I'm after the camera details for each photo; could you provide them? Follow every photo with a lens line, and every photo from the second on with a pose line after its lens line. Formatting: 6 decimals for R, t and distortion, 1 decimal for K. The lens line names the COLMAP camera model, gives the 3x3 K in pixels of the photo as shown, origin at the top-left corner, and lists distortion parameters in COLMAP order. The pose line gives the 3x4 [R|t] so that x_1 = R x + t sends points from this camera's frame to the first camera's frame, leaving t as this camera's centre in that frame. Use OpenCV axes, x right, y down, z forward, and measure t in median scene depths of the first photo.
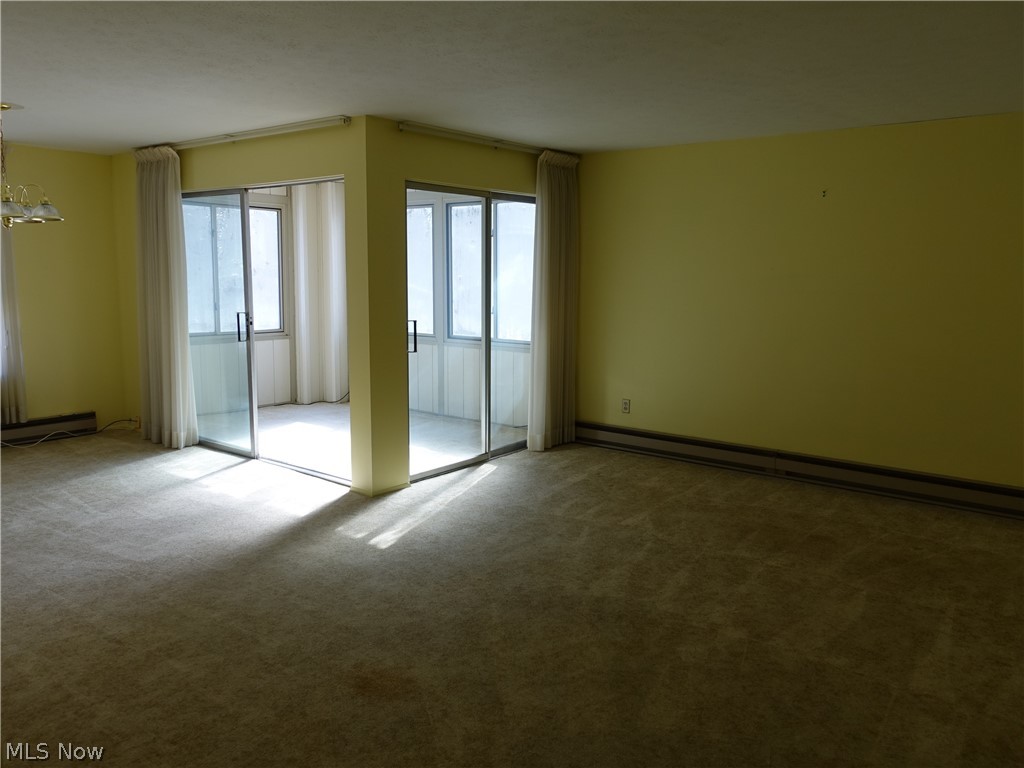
lens RADIAL K [[794.0, 0, 512.0], [0, 794.0, 384.0], [0, 0, 1]] dist [0.007264, -0.001784]
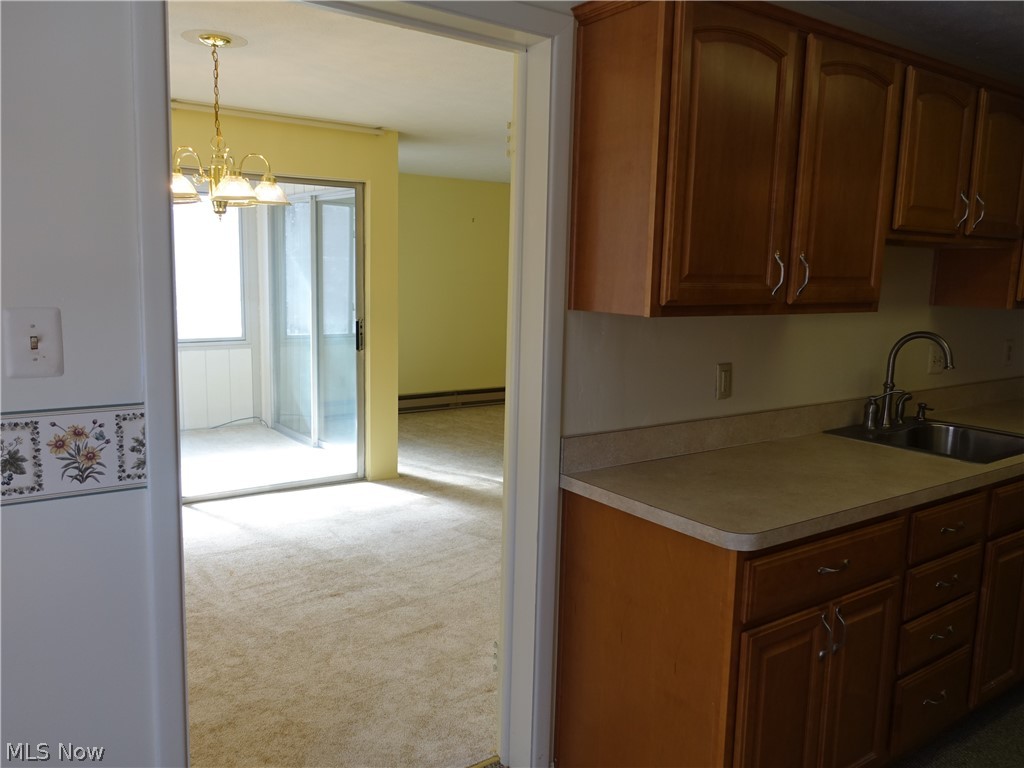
lens RADIAL K [[794.0, 0, 512.0], [0, 794.0, 384.0], [0, 0, 1]] dist [0.007264, -0.001784]
pose [[0.267626, -0.140952, 0.953157, -1.331557], [0.119037, 0.986500, 0.112460, -0.105081], [-0.956142, 0.083364, 0.280791, 0.597991]]
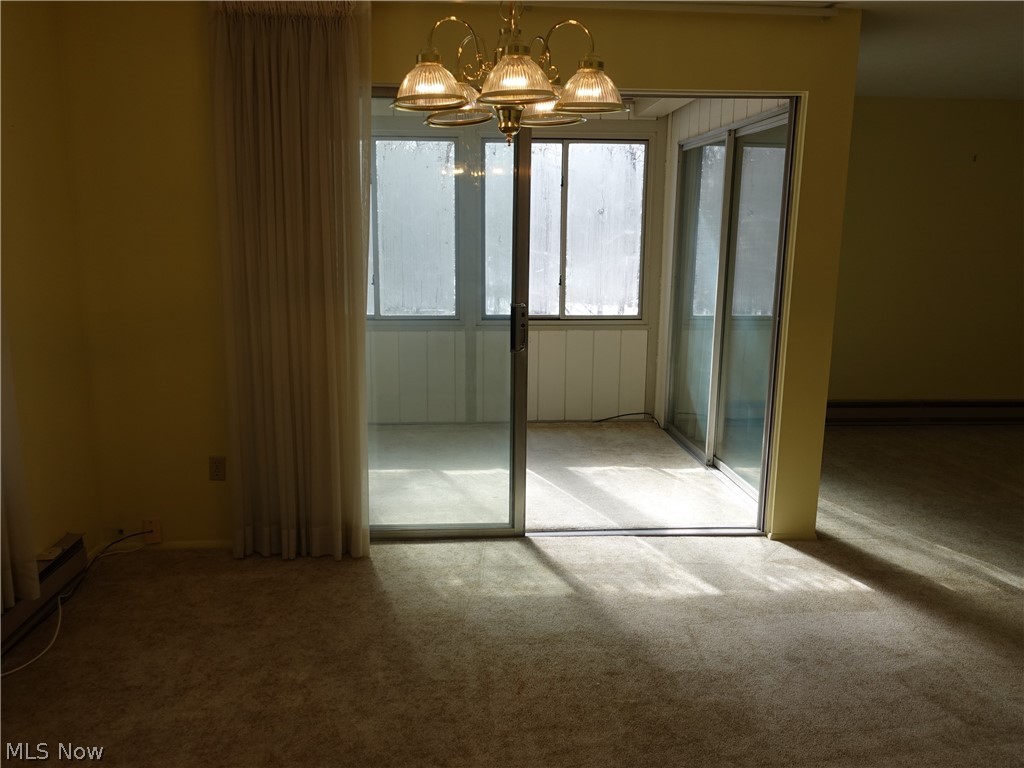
lens RADIAL K [[794.0, 0, 512.0], [0, 794.0, 384.0], [0, 0, 1]] dist [0.007264, -0.001784]
pose [[0.732158, -0.132620, 0.668099, -0.984687], [0.093515, 0.991145, 0.094265, -0.114252], [-0.674685, -0.006540, 0.738077, 0.728238]]
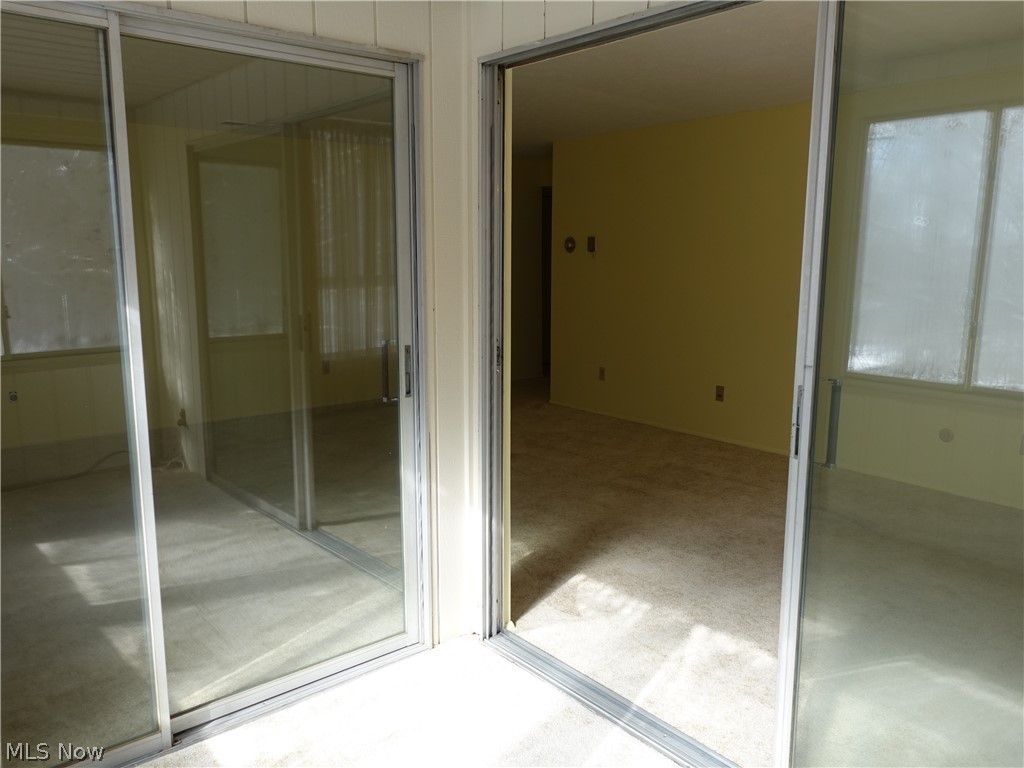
lens RADIAL K [[794.0, 0, 512.0], [0, 794.0, 384.0], [0, 0, 1]] dist [0.007264, -0.001784]
pose [[-0.980979, -0.045176, 0.188785, -0.353704], [0.015283, 0.951549, 0.307117, -0.254445], [-0.193512, 0.304161, -0.932759, 1.741985]]
